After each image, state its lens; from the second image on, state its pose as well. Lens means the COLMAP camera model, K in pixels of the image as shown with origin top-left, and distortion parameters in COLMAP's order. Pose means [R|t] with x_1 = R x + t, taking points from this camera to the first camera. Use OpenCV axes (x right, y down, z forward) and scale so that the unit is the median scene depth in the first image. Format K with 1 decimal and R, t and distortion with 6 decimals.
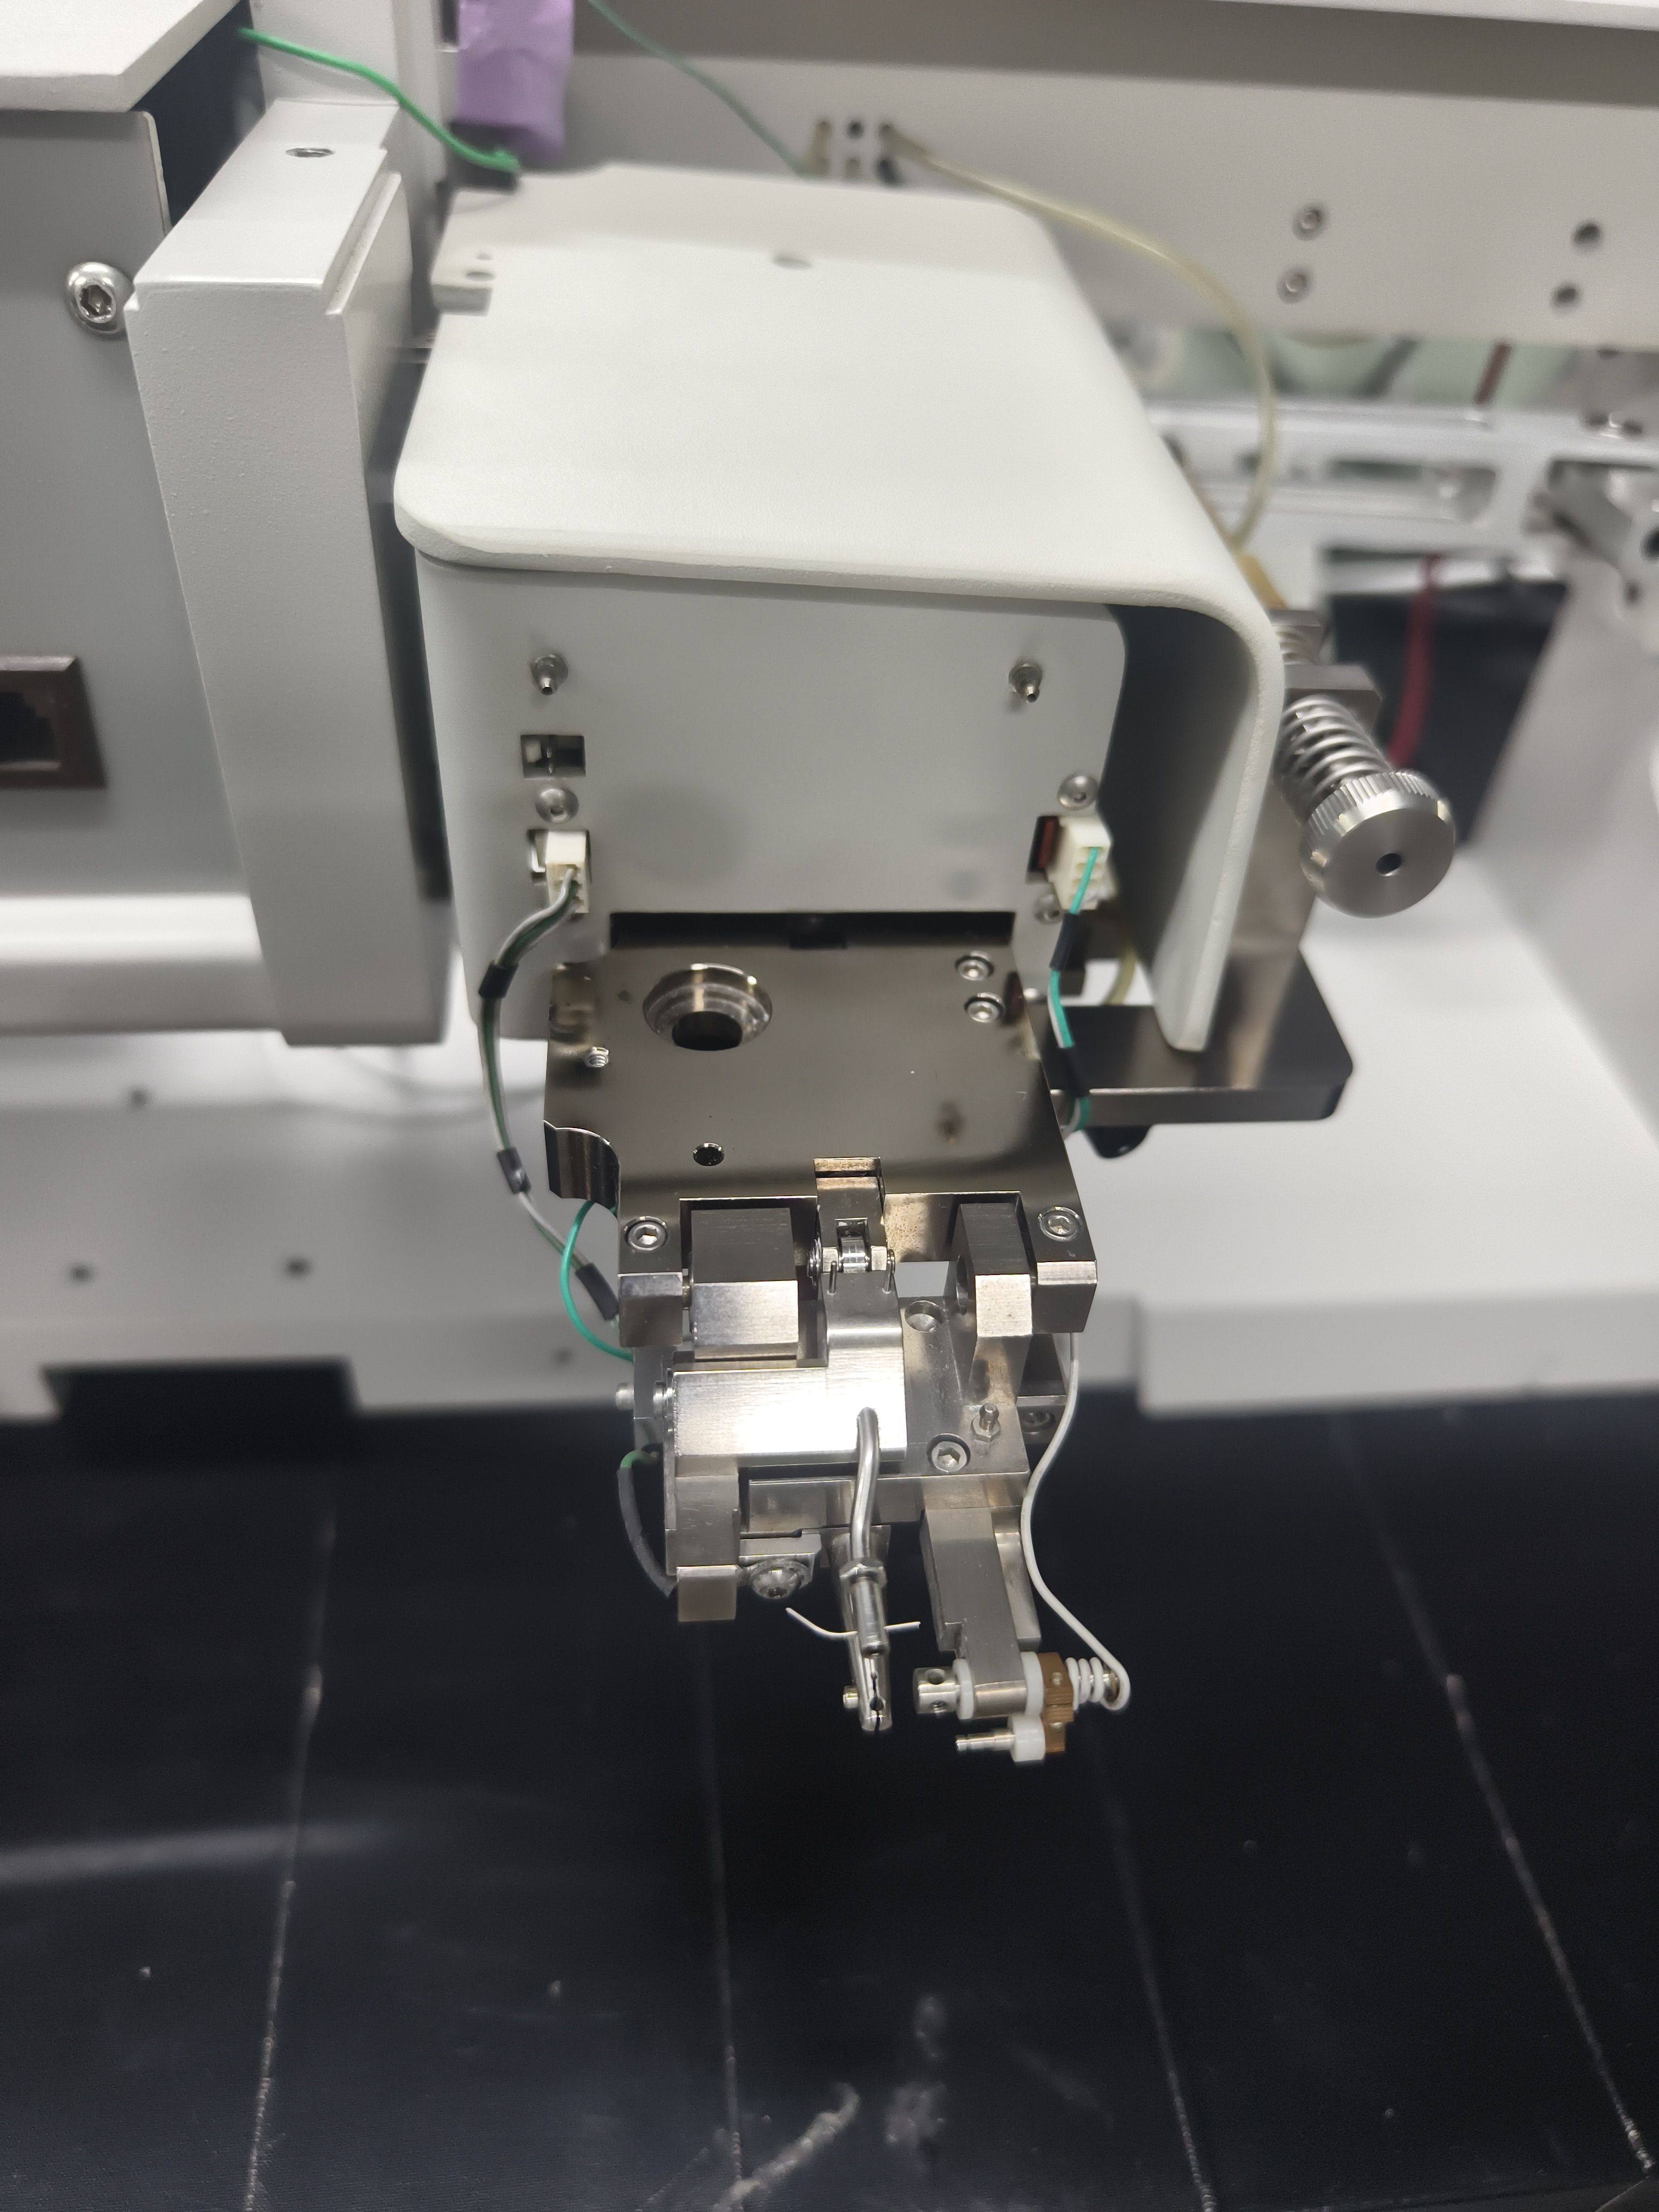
lens RADIAL K [[1621.7, 0, 829.5], [0, 1621.7, 1106.0], [0, 0, 1]] dist [-0.049557, 0.035724]
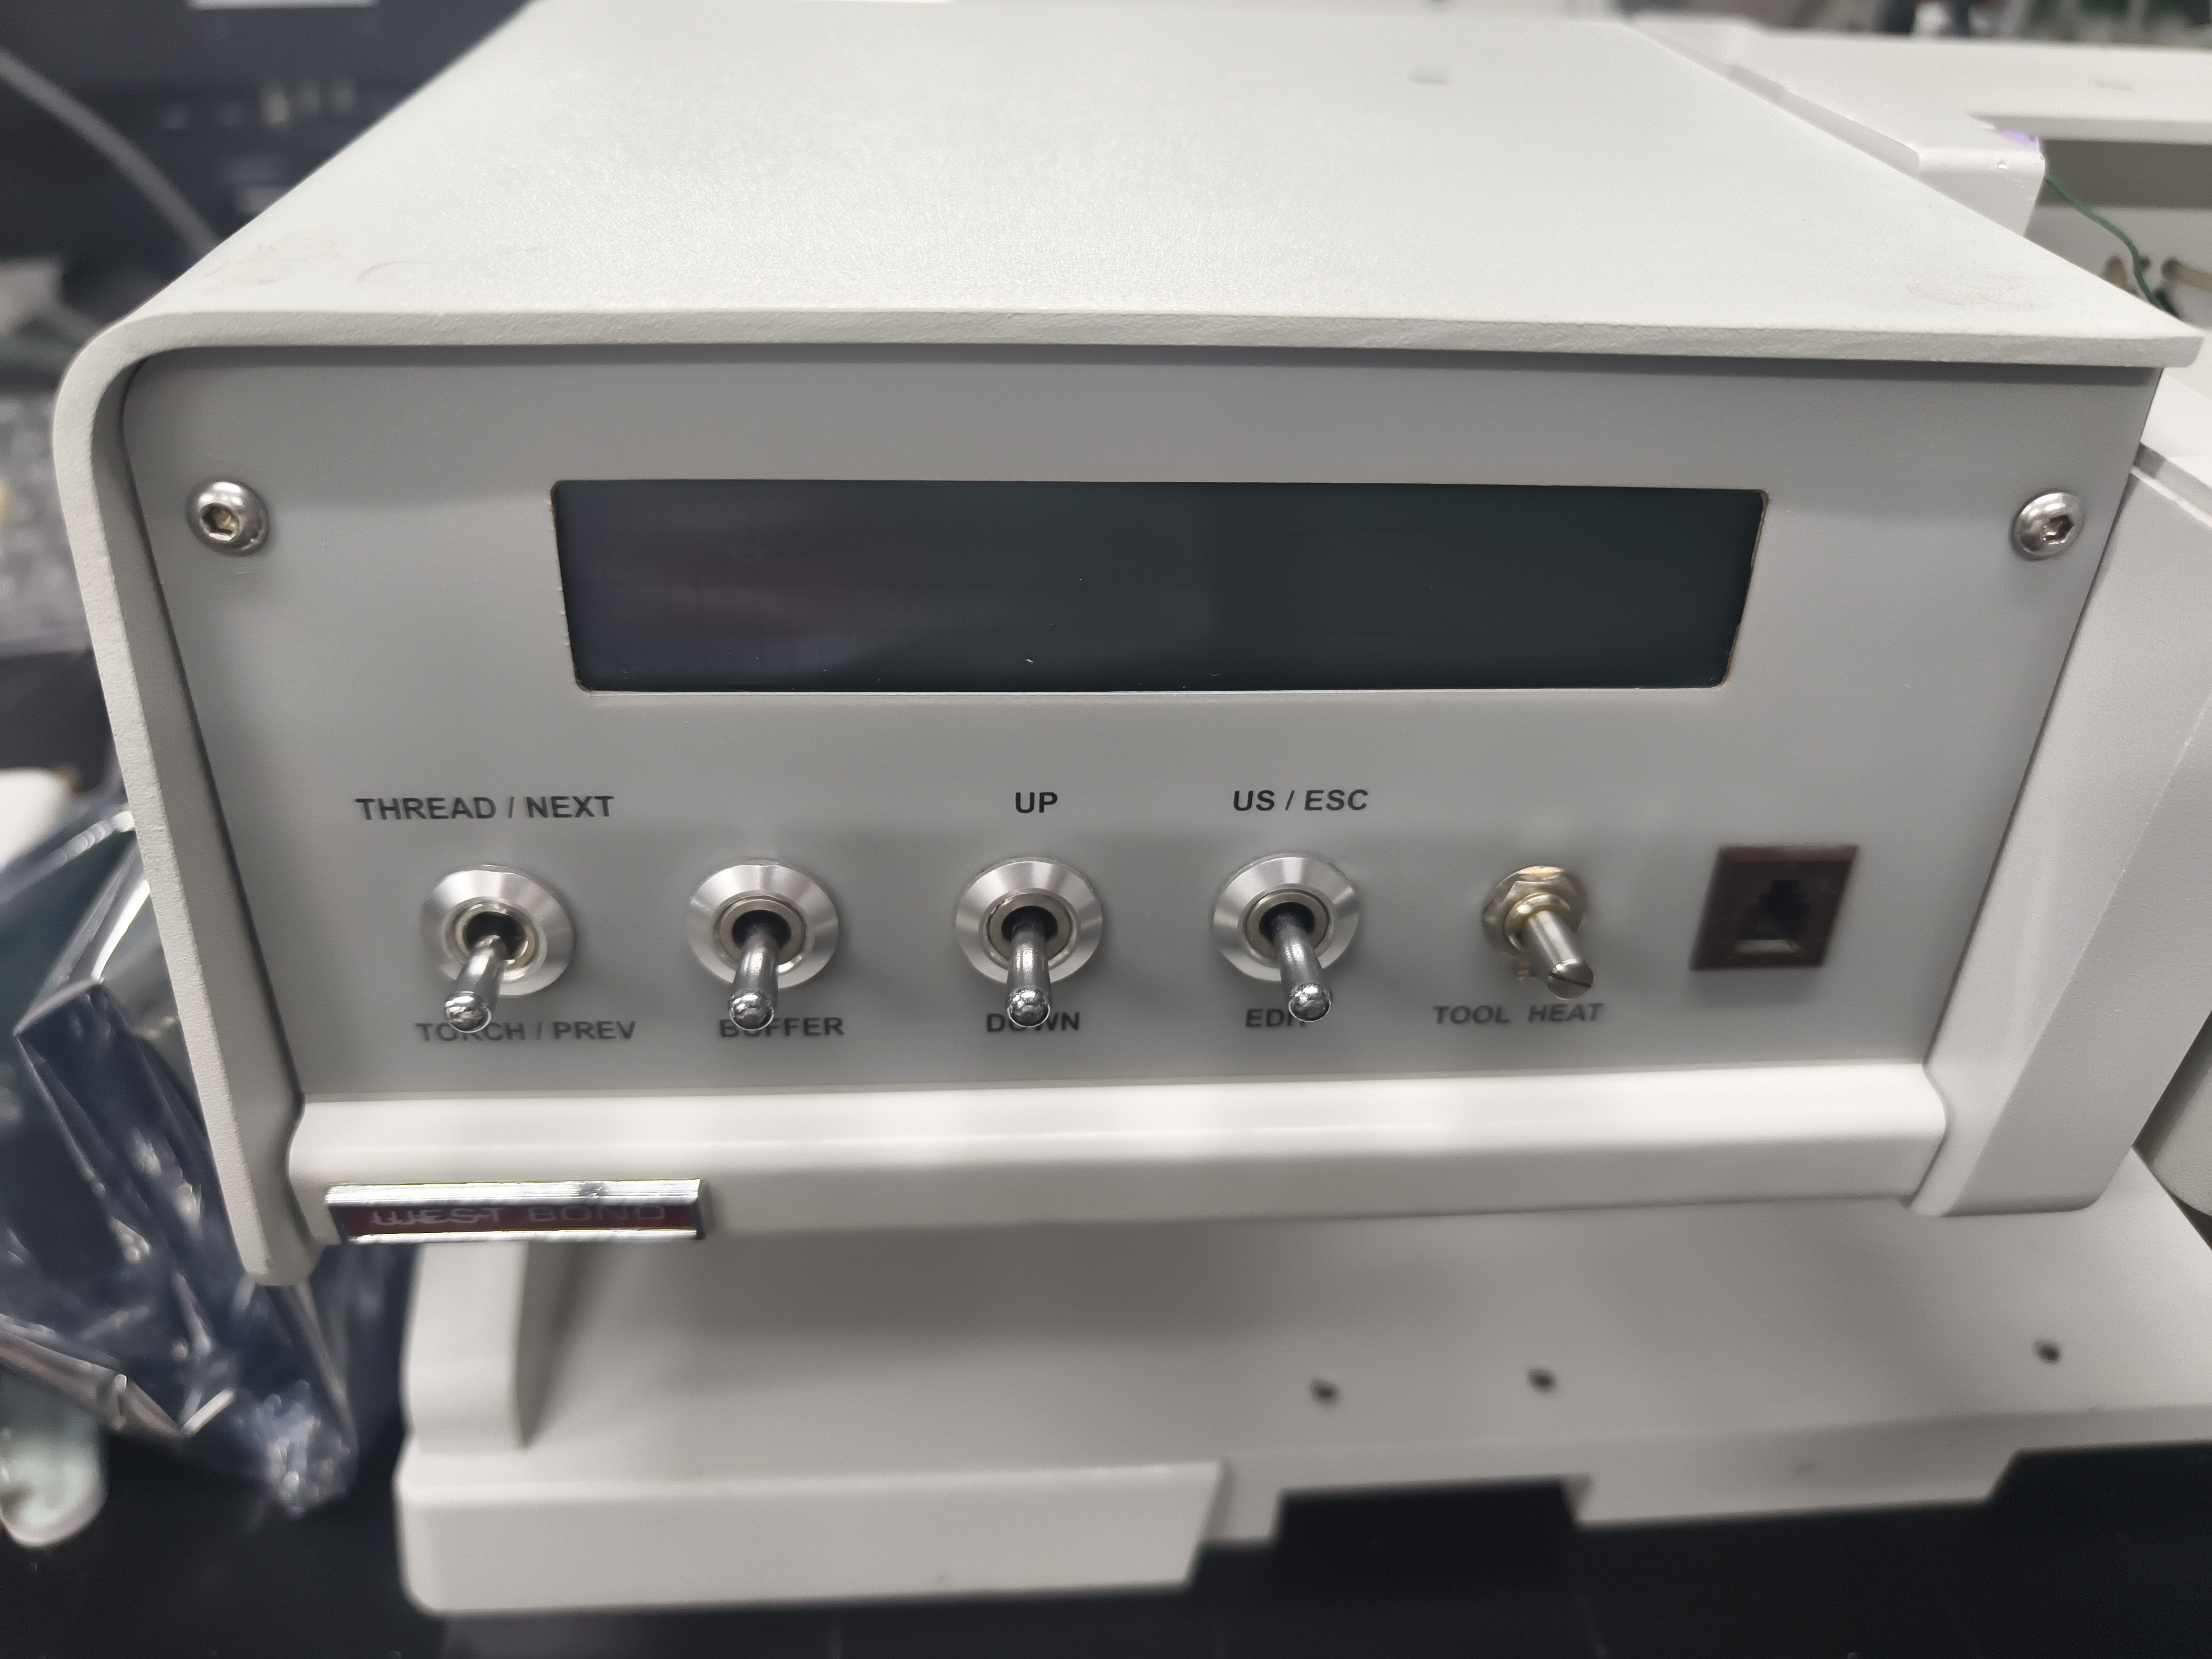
lens RADIAL K [[1646.5, 0, 1106.0], [0, 1646.5, 829.5], [0, 0, 1]] dist [-0.046383, 0.003590]
pose [[0.999880, -0.004507, -0.014836, -0.915481], [0.002622, 0.992192, -0.124688, -0.165980], [0.015282, 0.124635, 0.992085, -0.005006]]
